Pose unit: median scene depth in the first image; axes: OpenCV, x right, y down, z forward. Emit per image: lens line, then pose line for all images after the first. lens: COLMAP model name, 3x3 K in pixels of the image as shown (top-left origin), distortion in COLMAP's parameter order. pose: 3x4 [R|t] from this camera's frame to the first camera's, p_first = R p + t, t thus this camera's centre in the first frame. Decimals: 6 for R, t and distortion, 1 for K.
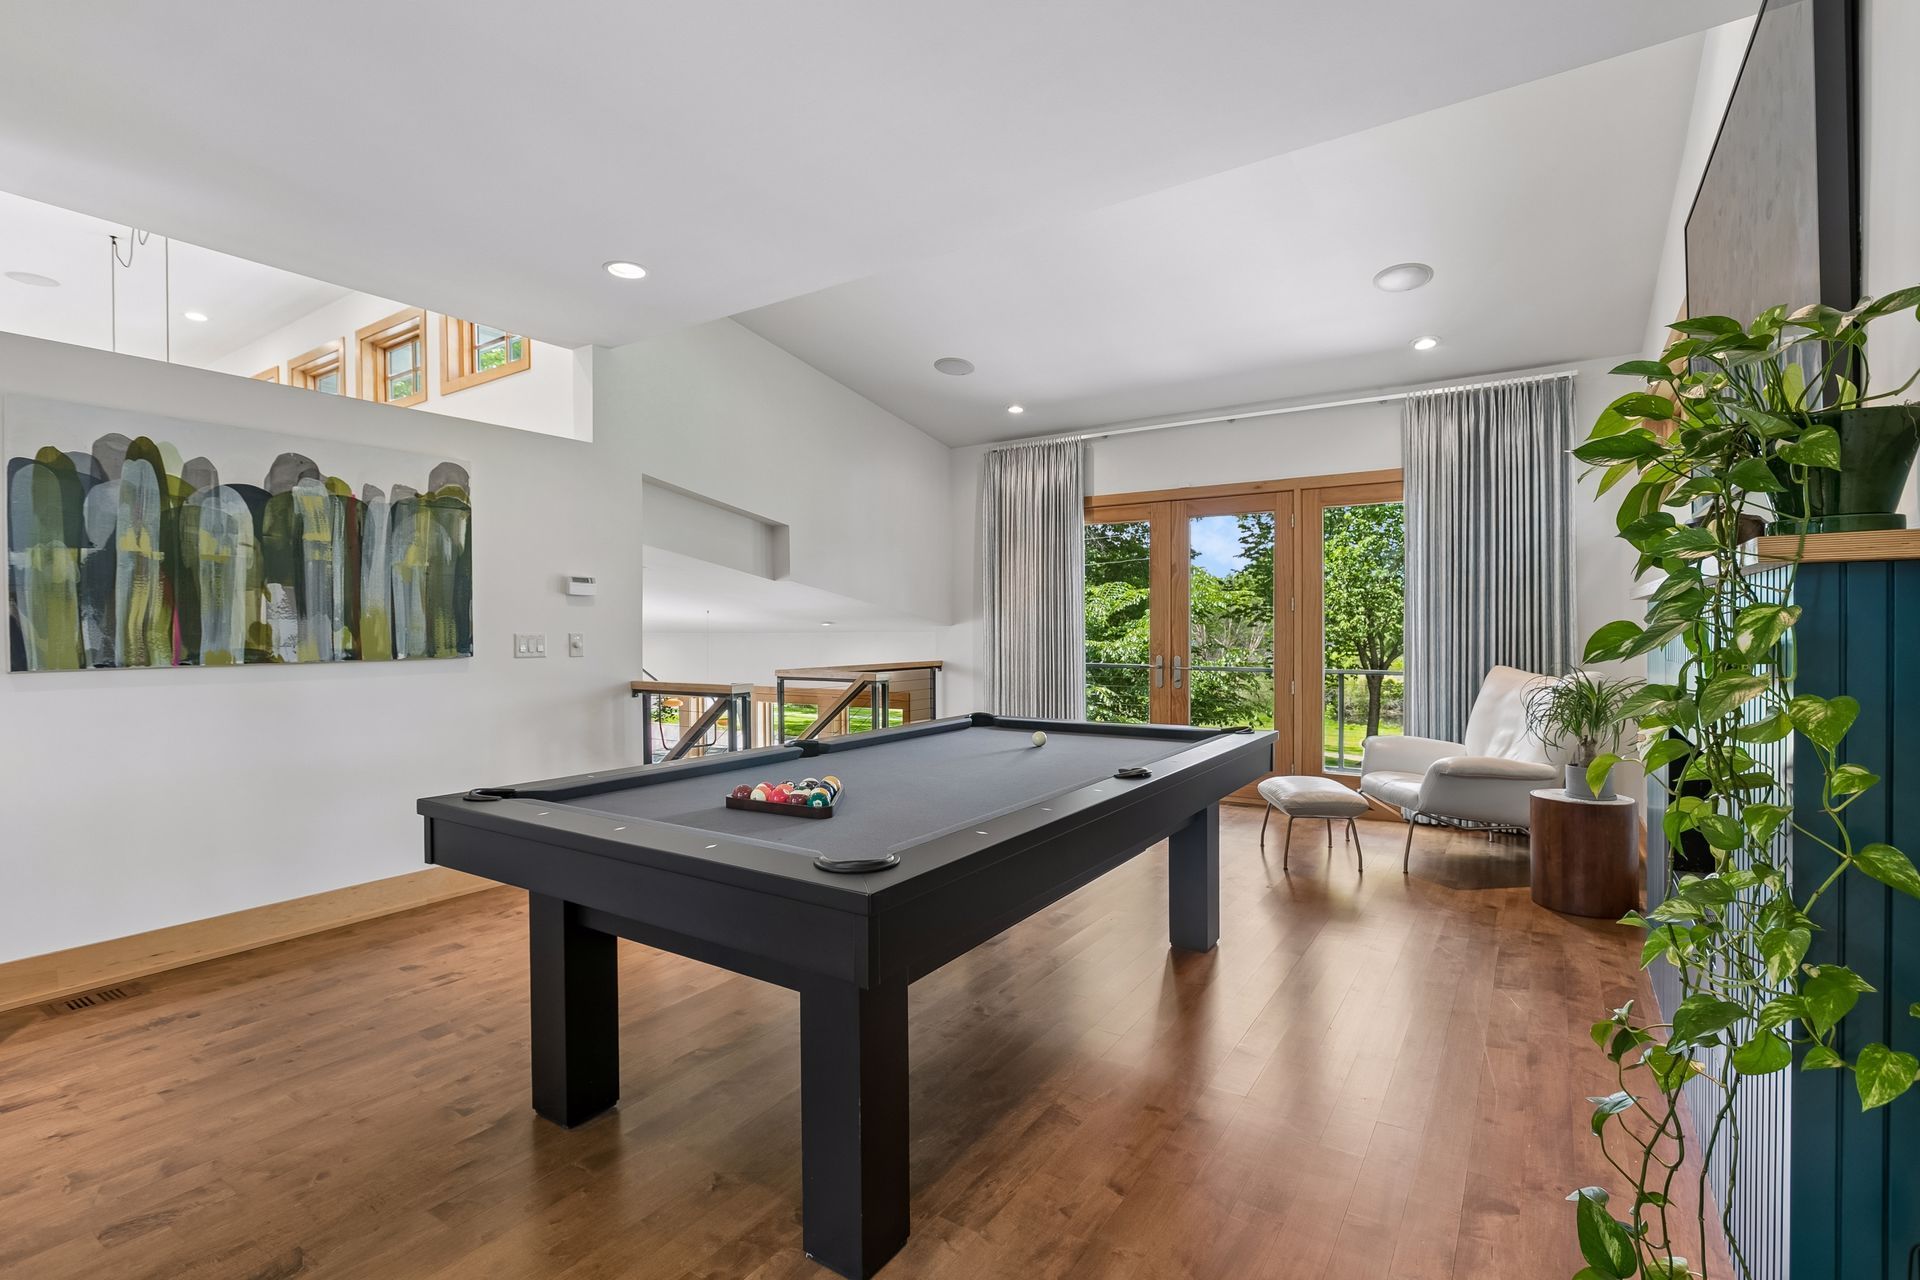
lens RADIAL K [[894.2, 0, 956.0], [0, 894.2, 641.0], [0, 0, 1]] dist [-0.016123, 0.000638]
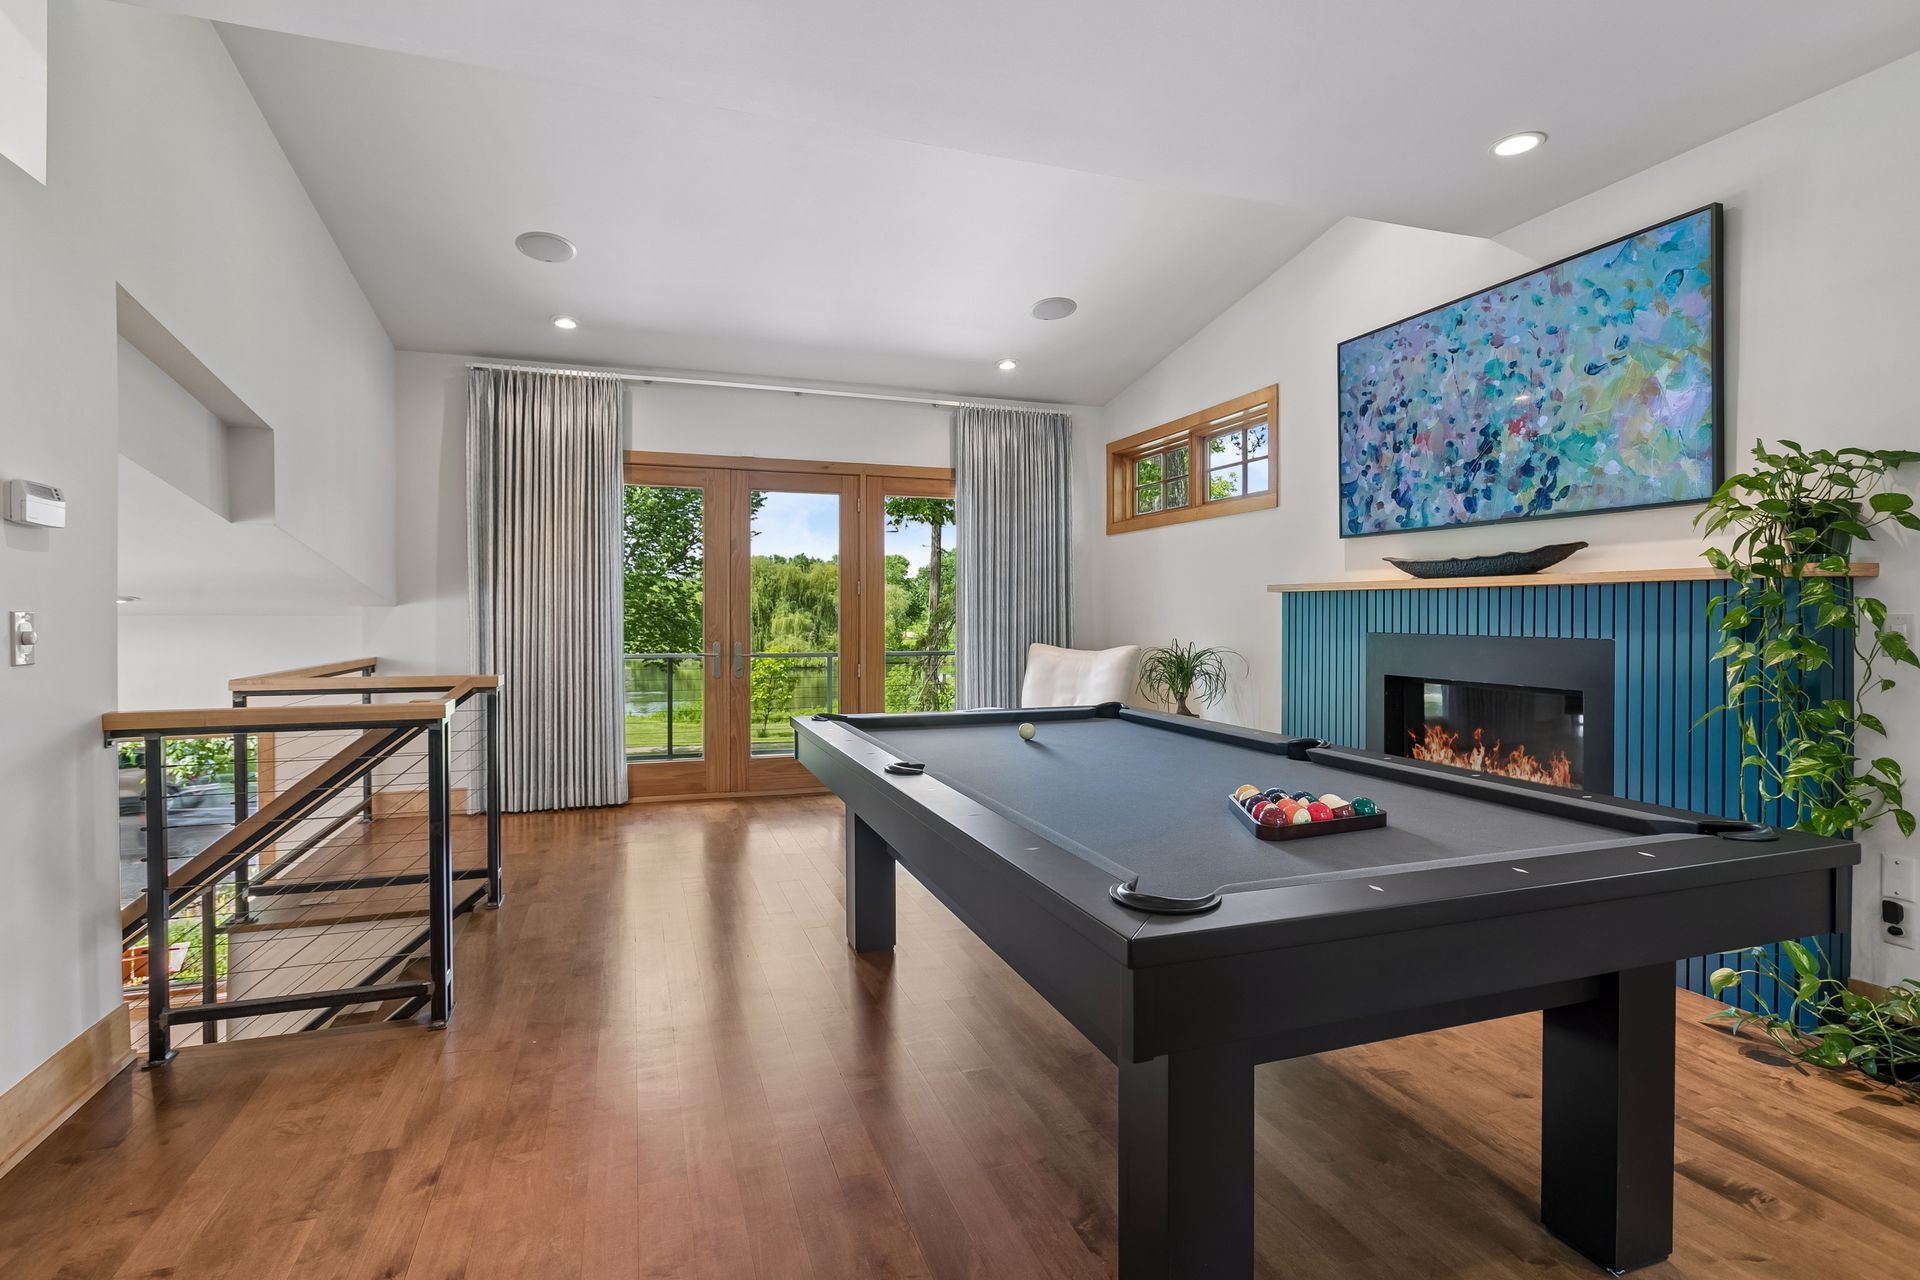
lens RADIAL K [[929.5, 0, 956.9], [0, 929.5, 625.0], [0, 0, 1]] dist [-0.002904, -0.000928]
pose [[0.606572, -0.004521, 0.795016, -0.391463], [0.006253, 0.999980, 0.000916, -0.000096], [-0.795004, 0.004416, 0.606588, 0.273601]]
